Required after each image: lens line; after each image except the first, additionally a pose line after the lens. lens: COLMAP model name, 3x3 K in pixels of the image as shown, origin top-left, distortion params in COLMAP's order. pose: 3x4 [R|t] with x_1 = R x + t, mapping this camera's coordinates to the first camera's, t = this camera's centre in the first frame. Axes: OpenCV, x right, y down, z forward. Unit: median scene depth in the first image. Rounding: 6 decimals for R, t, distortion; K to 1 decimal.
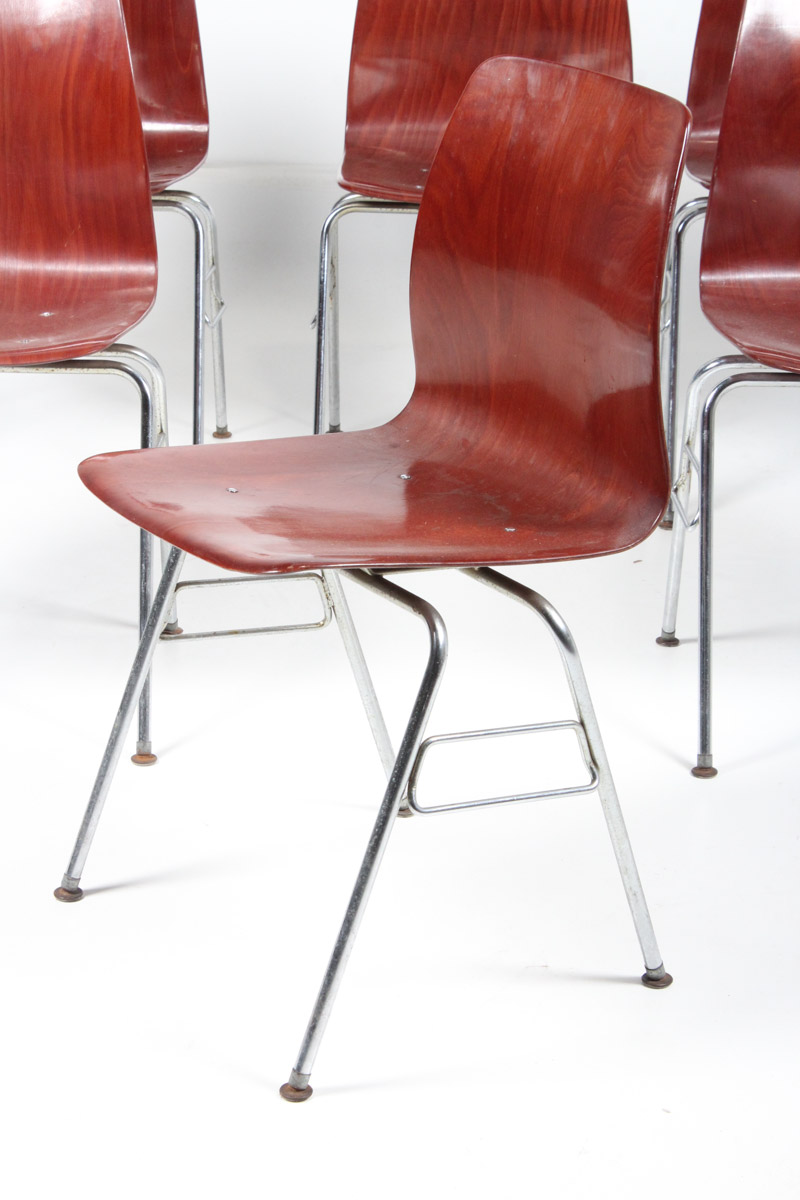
lens RADIAL K [[2792.5, 0, 400.0], [0, 2792.5, 600.0], [0, 0, 1]] dist [0.034760, 0.445706]
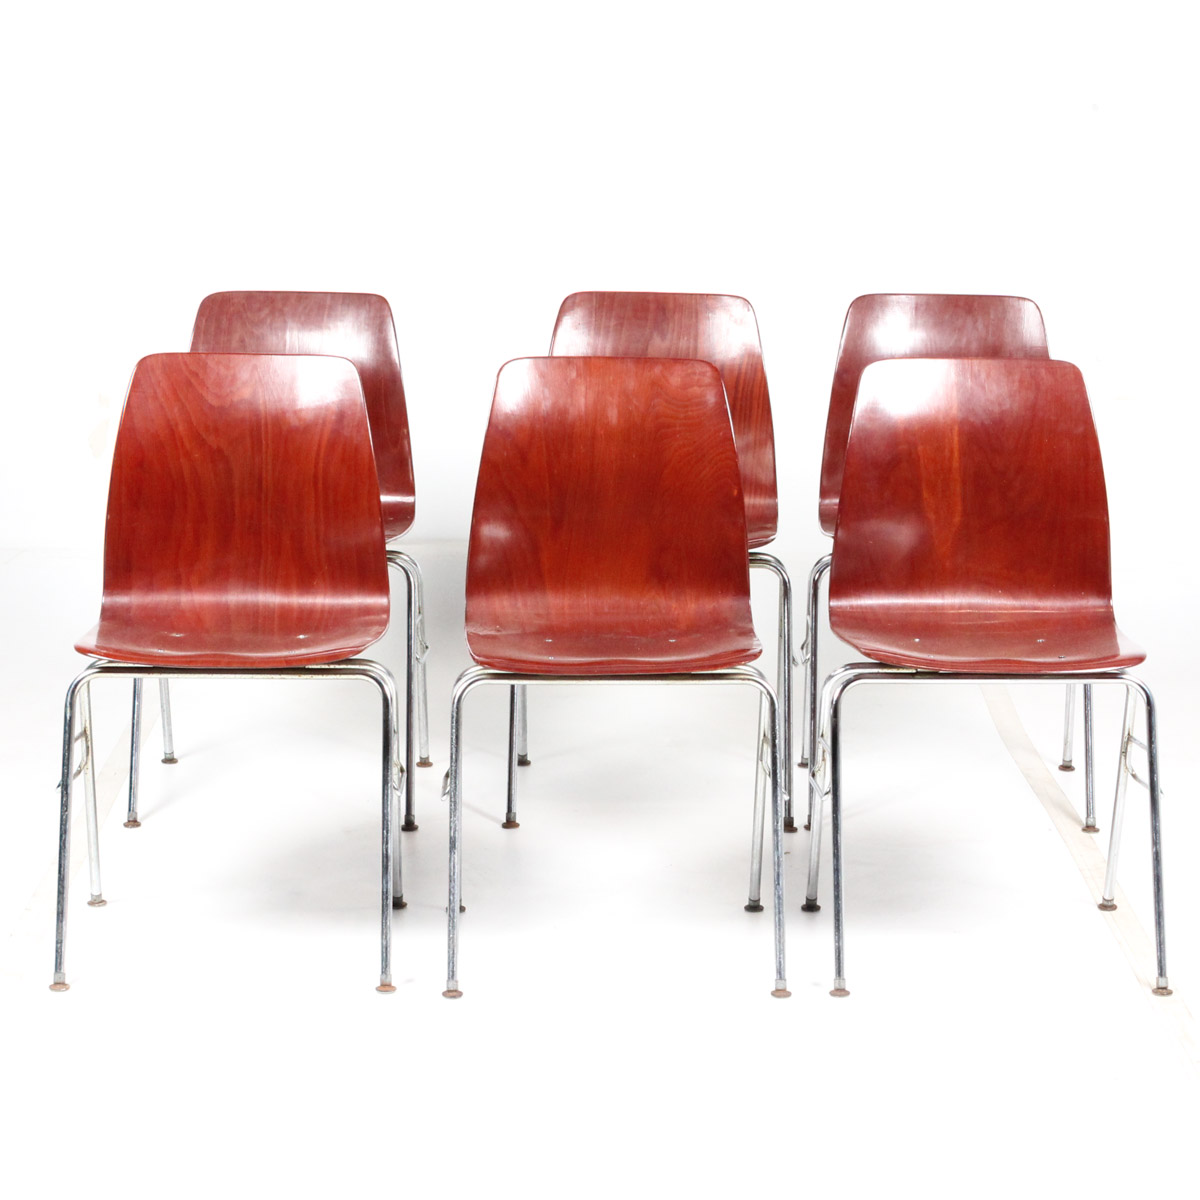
lens RADIAL K [[3261.5, 0, 600.0], [0, 3261.5, 600.0], [0, 0, 1]] dist [-0.080439, -0.254746]
pose [[0.999760, -0.009541, 0.019702, -0.022376], [0.012496, 0.987718, -0.155745, 0.106649], [-0.017974, 0.155953, 0.987601, -0.423535]]
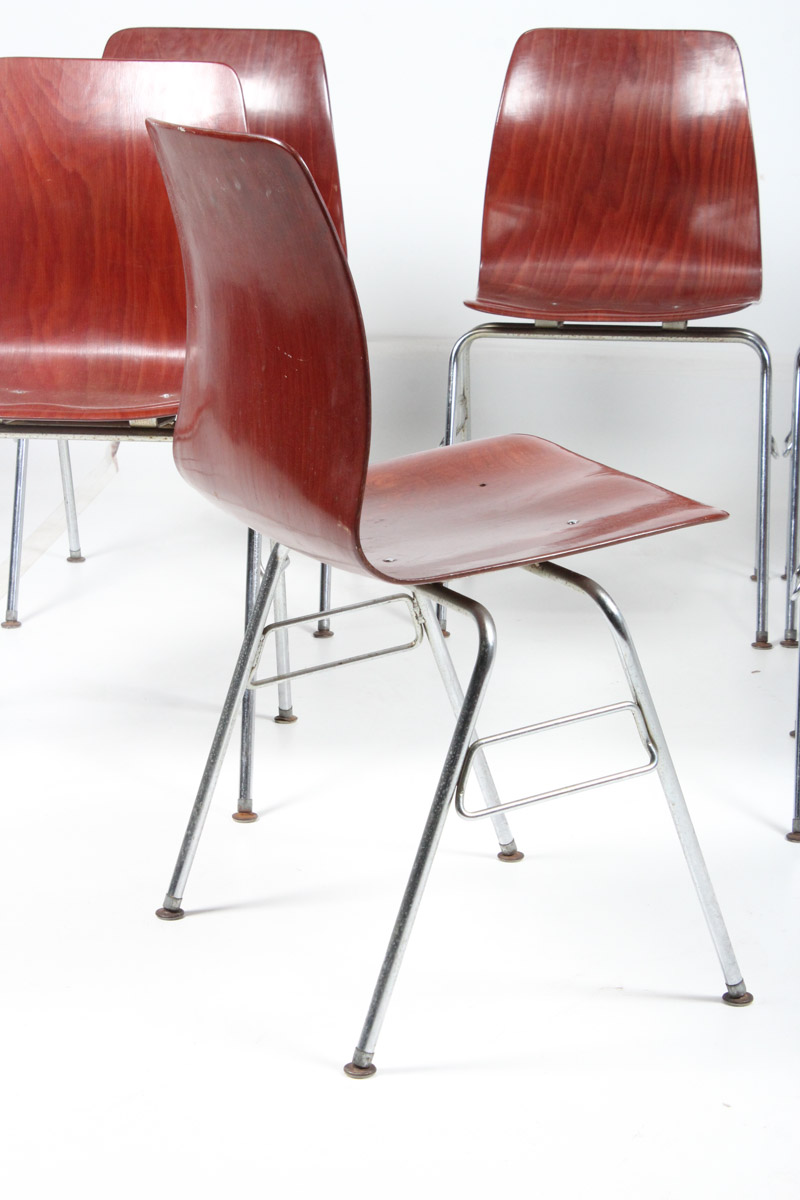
lens RADIAL K [[2792.5, 0, 400.0], [0, 2792.5, 600.0], [0, 0, 1]] dist [0.034760, 0.445706]
pose [[0.996637, 0.007325, -0.081620, 0.044647], [-0.016860, 0.993017, -0.116758, 0.091474], [0.080195, 0.117741, 0.989801, -0.010174]]
